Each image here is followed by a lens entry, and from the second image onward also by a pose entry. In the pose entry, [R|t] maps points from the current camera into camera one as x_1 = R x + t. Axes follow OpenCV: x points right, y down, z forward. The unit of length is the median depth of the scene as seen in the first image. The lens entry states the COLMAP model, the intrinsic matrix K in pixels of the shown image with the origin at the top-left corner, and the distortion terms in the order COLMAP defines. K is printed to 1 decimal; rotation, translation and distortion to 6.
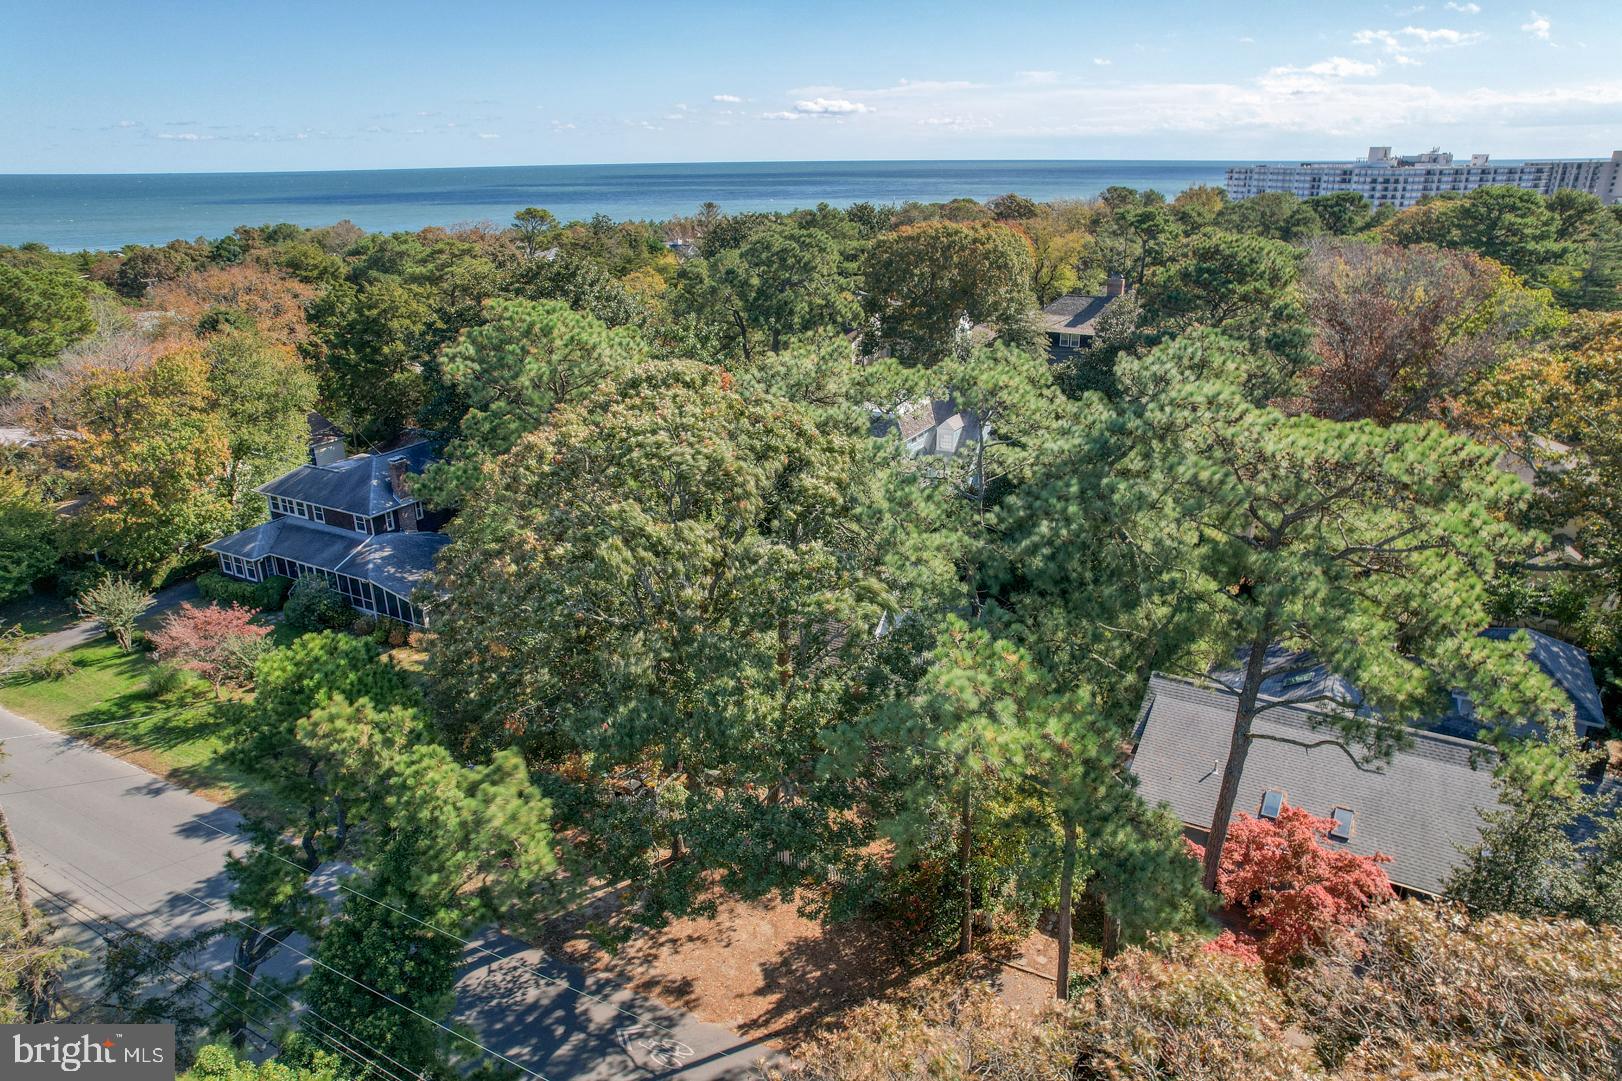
lens RADIAL K [[1068.5, 0, 817.9], [0, 1068.5, 519.1], [0, 0, 1]] dist [-0.068235, 0.062298]
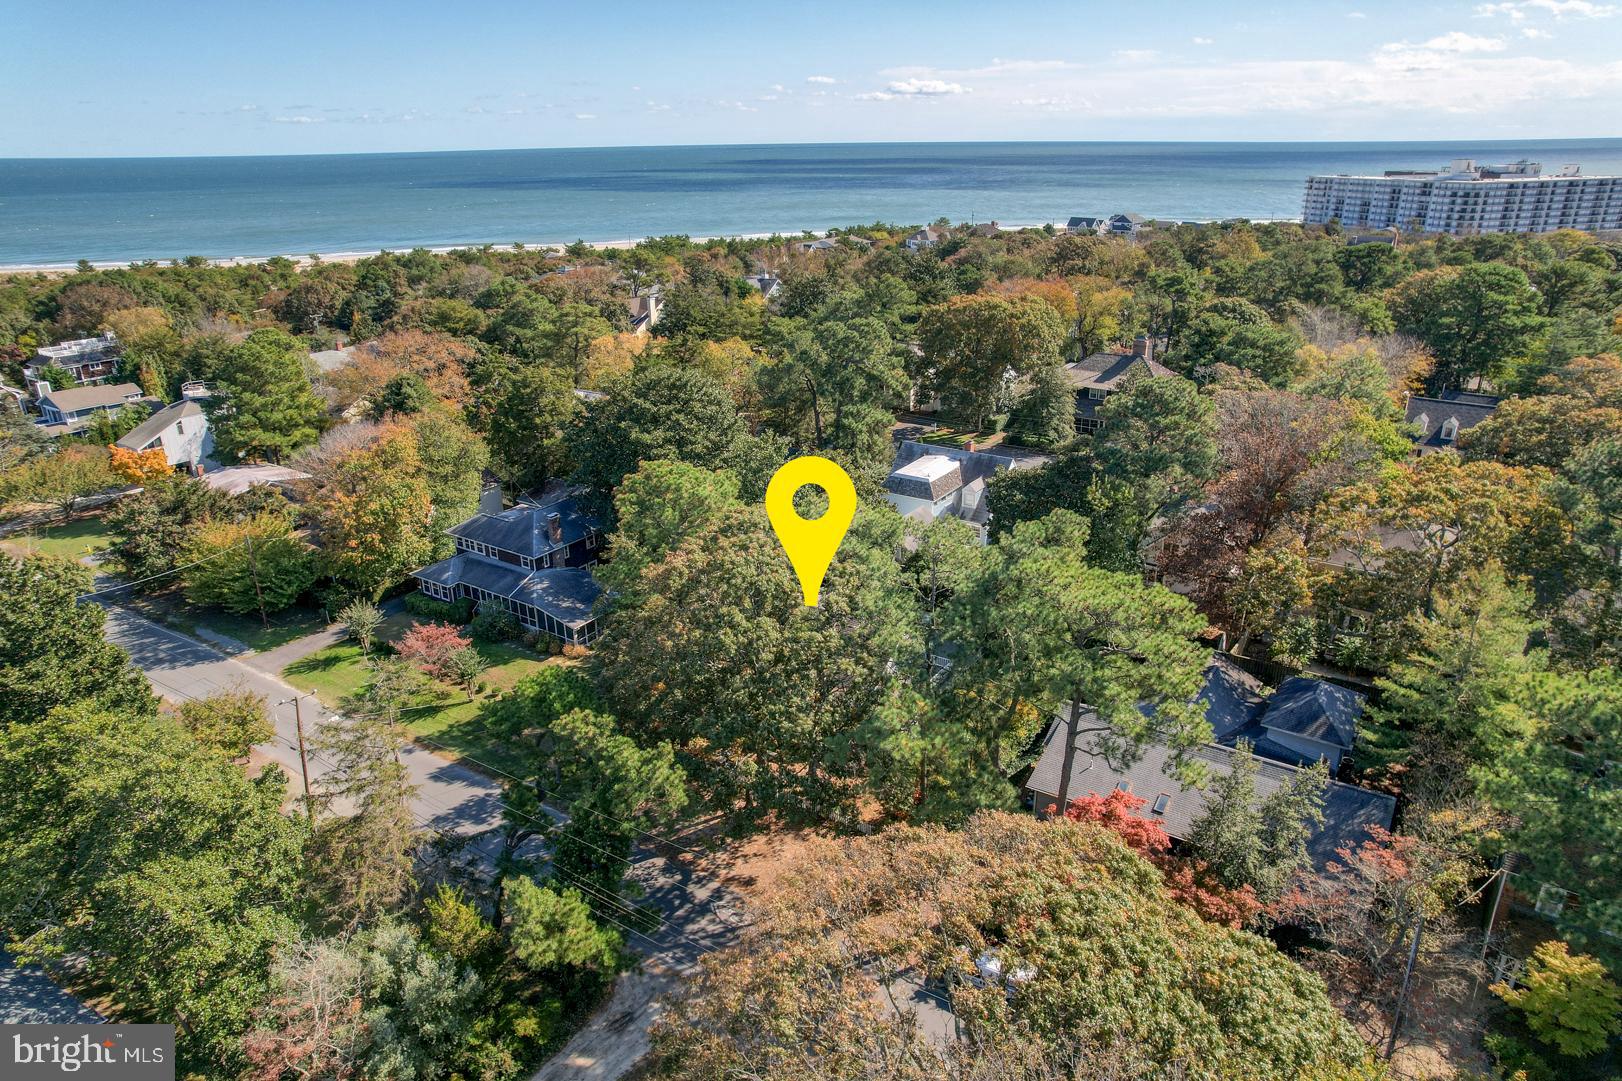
lens RADIAL K [[1068.5, 0, 817.2], [0, 1068.5, 529.2], [0, 0, 1]] dist [-0.068235, 0.062298]
pose [[0.996707, 0.026891, -0.076502, 0.051232], [-0.024835, 0.999307, 0.027711, -0.091557], [0.077195, -0.025720, 0.996684, -0.364845]]
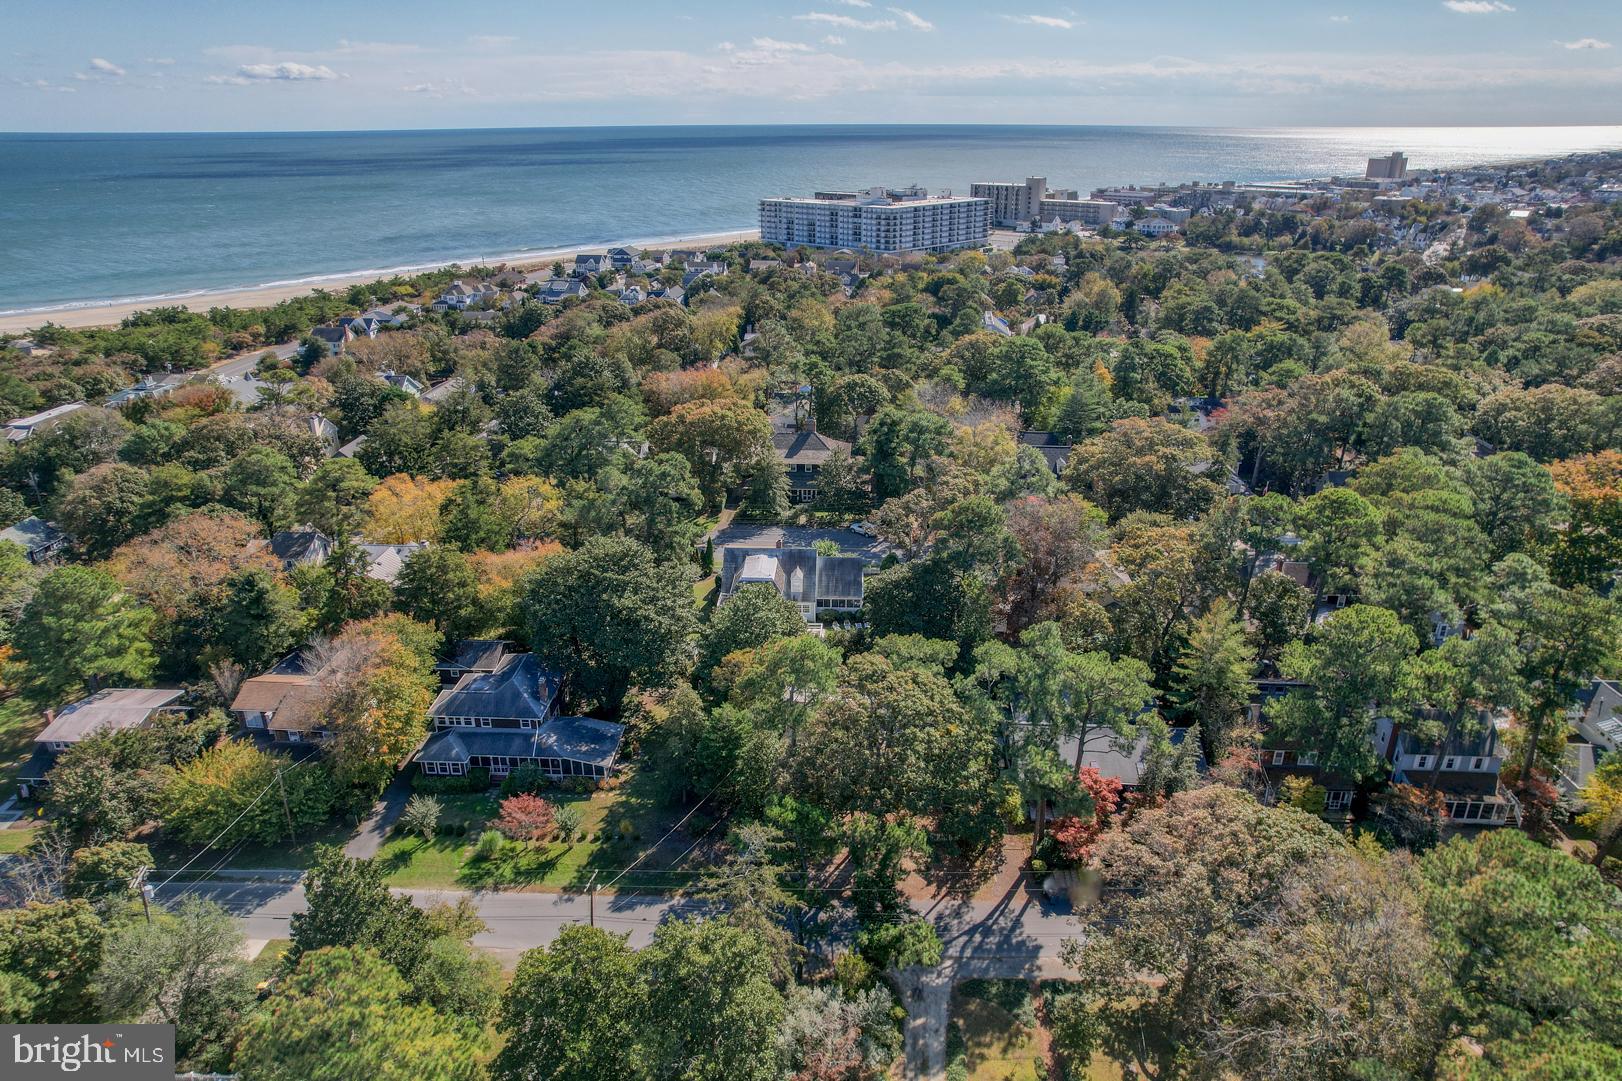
lens RADIAL K [[1068.5, 0, 809.9], [0, 1068.5, 549.1], [0, 0, 1]] dist [-0.068235, 0.062298]
pose [[0.895041, -0.169196, 0.412643, -0.713018], [0.143455, 0.985293, 0.092838, -0.368445], [-0.422282, -0.023898, 0.906149, -0.689442]]
